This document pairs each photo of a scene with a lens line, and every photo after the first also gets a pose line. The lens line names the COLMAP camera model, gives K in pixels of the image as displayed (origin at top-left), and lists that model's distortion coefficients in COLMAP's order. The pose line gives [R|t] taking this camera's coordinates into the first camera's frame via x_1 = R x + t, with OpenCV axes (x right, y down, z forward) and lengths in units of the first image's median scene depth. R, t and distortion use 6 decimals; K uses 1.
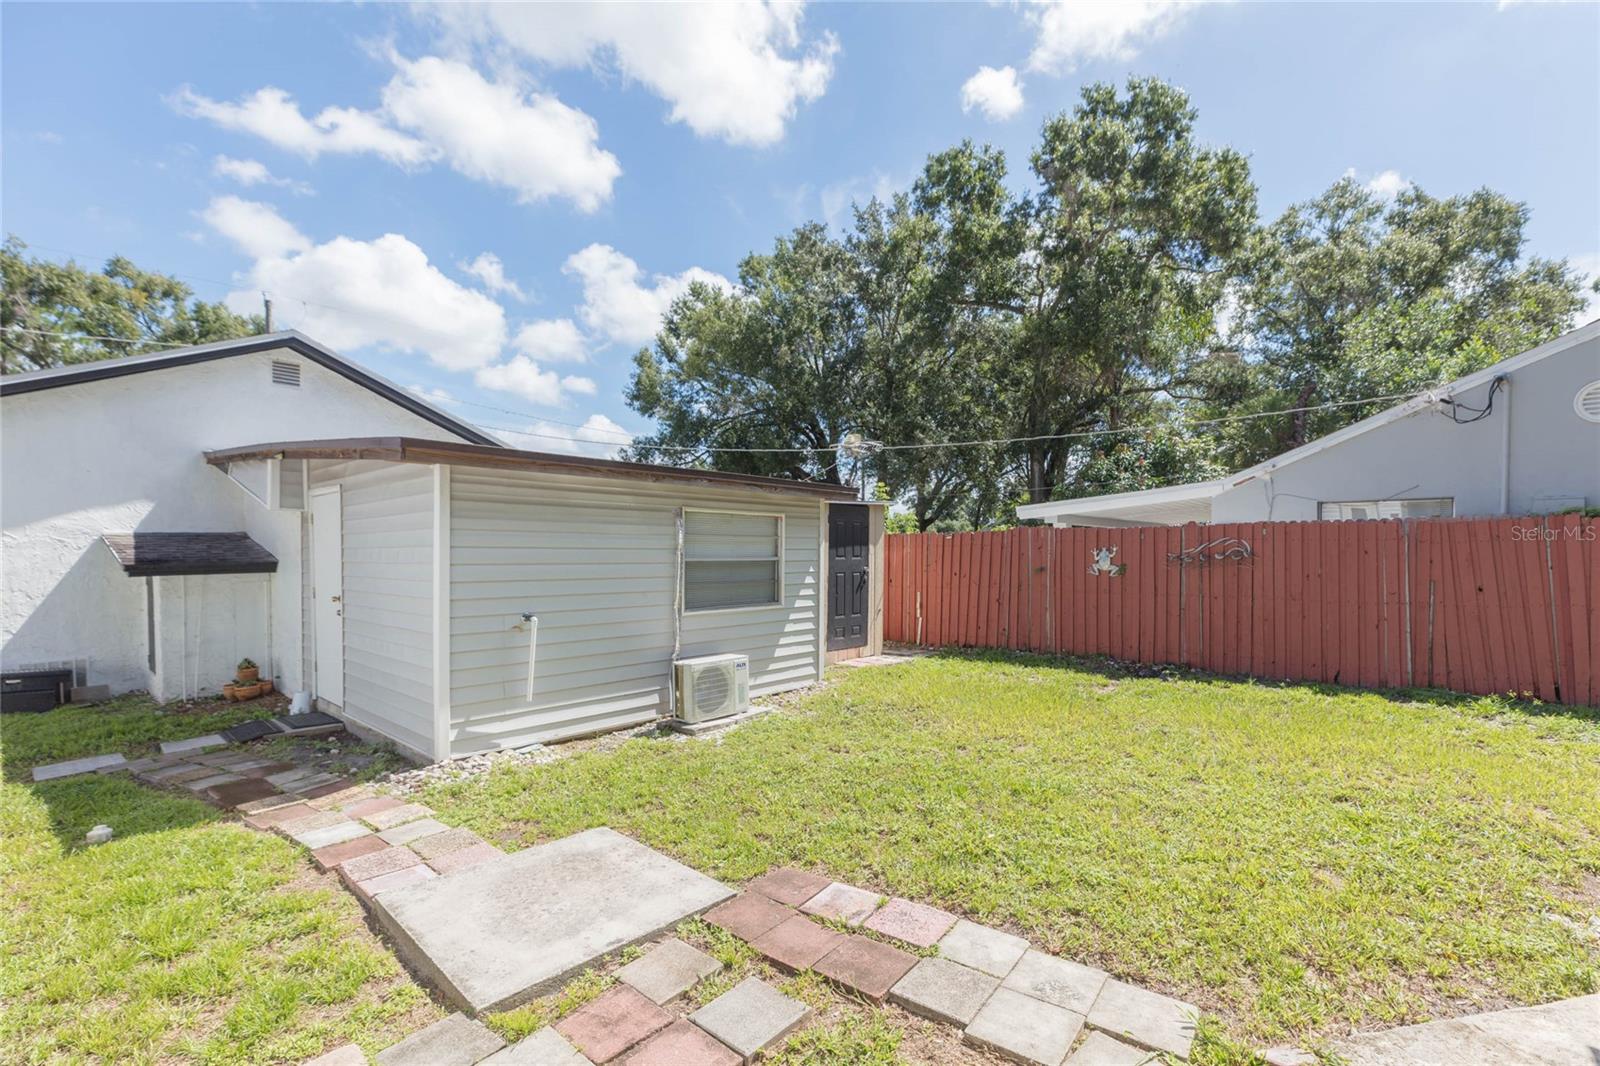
lens RADIAL K [[738.3, 0, 810.3], [0, 738.3, 547.1], [0, 0, 1]] dist [-0.001640, -0.000823]
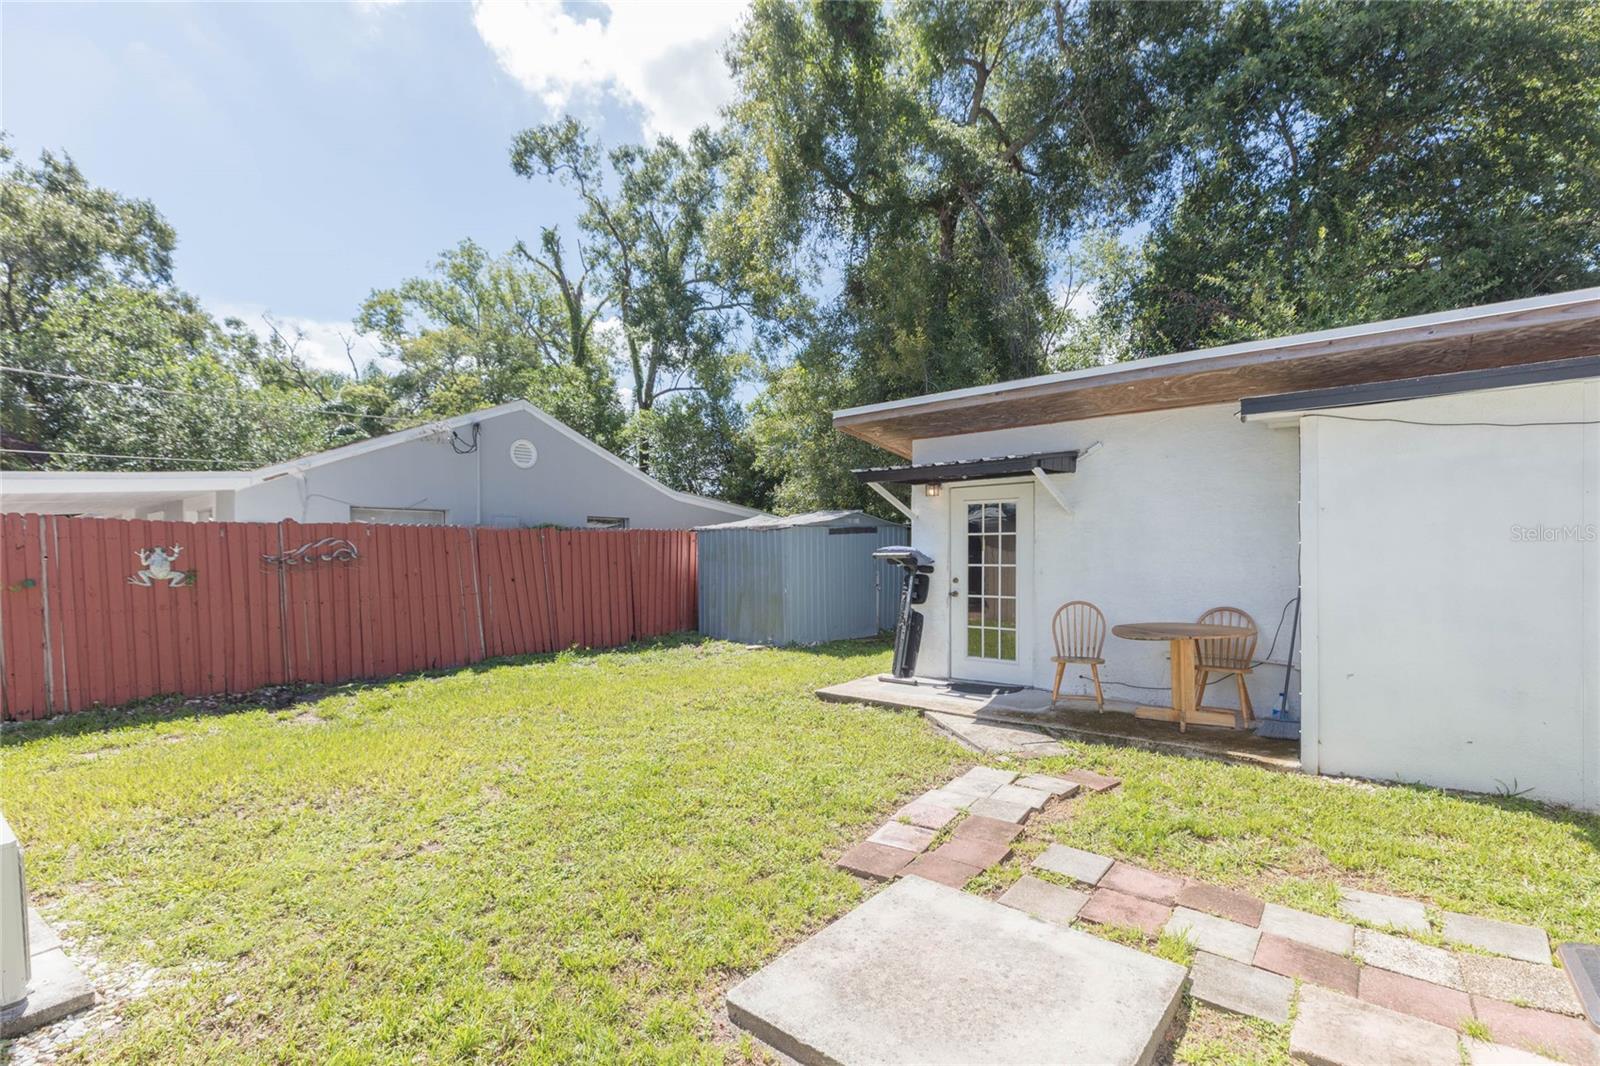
lens RADIAL K [[738.3, 0, 812.7], [0, 738.3, 542.8], [0, 0, 1]] dist [-0.001640, -0.000823]
pose [[-0.096360, 0.018362, 0.995177, -0.412136], [0.004106, 0.999829, -0.018050, 0.012184], [-0.995338, 0.002347, -0.096419, 0.461906]]
